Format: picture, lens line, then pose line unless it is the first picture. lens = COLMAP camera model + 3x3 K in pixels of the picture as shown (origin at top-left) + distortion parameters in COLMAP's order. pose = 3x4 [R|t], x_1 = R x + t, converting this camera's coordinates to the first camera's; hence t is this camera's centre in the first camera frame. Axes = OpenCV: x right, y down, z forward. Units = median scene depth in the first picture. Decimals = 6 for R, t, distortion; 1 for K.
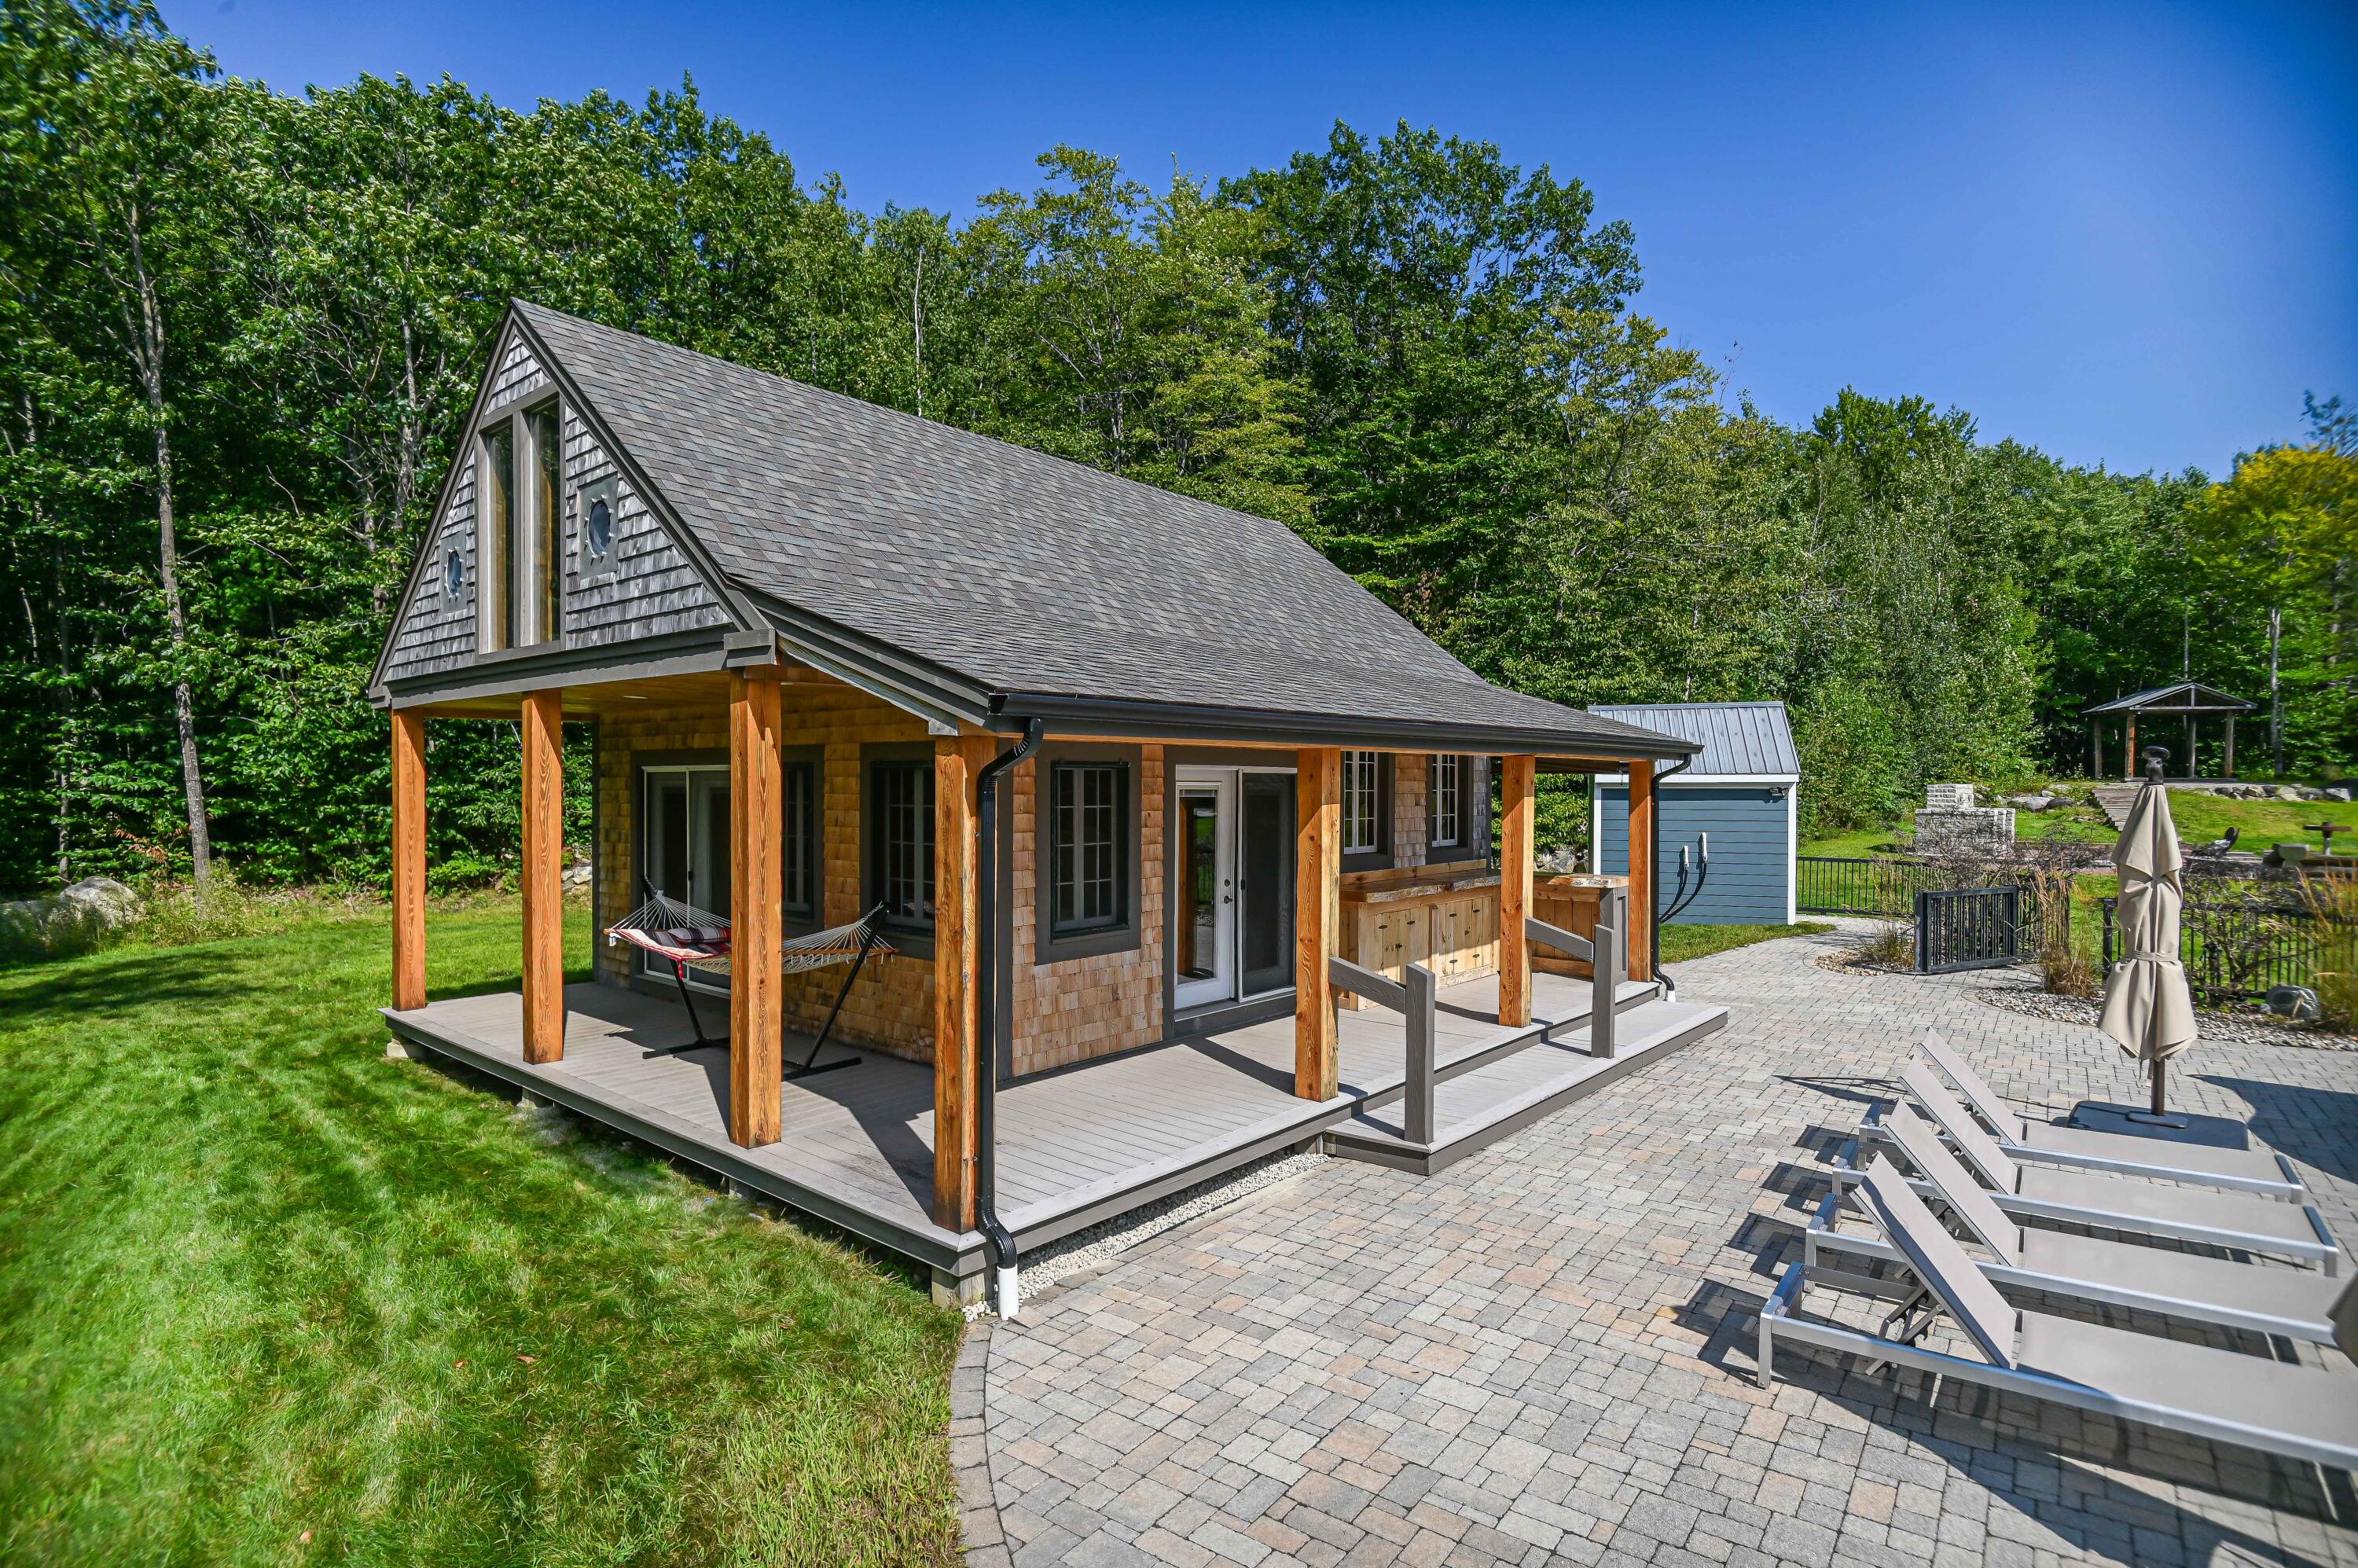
lens RADIAL K [[1180.8, 0, 1148.9], [0, 1180.8, 778.8], [0, 0, 1]] dist [-0.000459, -0.010710]
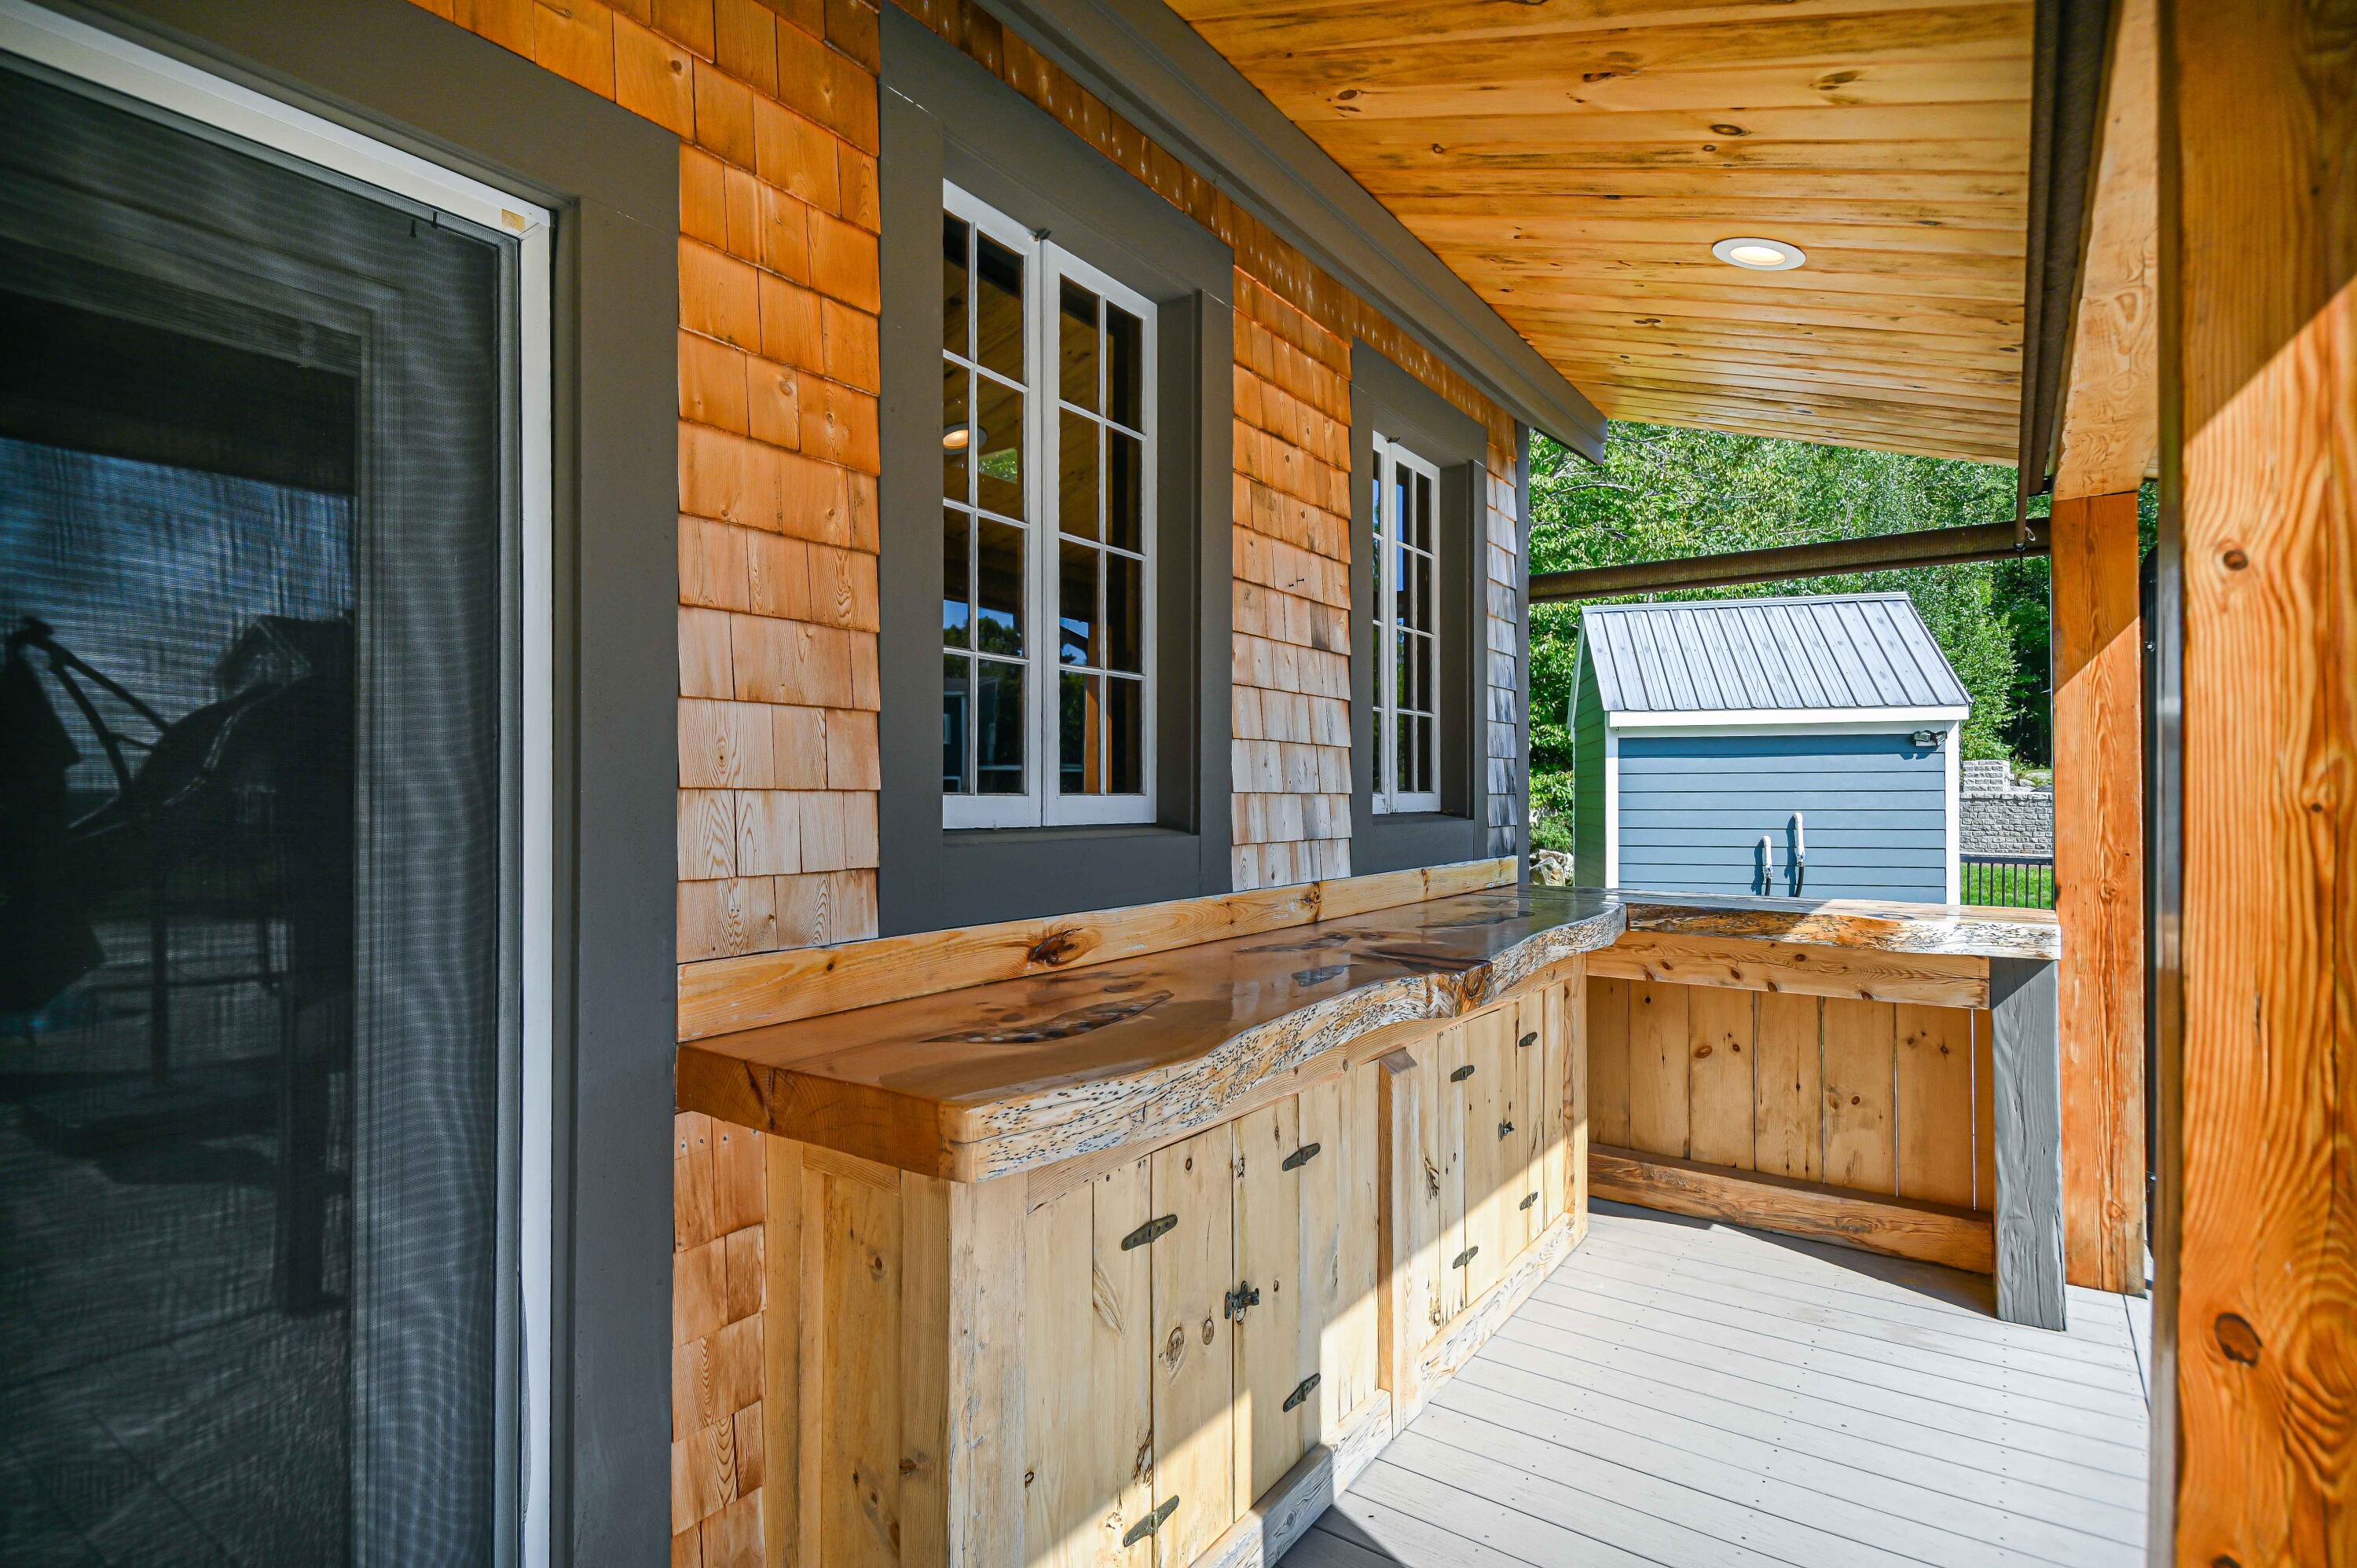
lens RADIAL K [[1180.3, 0, 1154.8], [0, 1180.3, 774.4], [0, 0, 1]] dist [-0.000459, -0.010710]
pose [[0.994667, -0.002147, 0.103111, 0.073887], [0.003443, 0.999917, -0.012387, 0.024031], [-0.103076, 0.012676, 0.994593, 0.335635]]
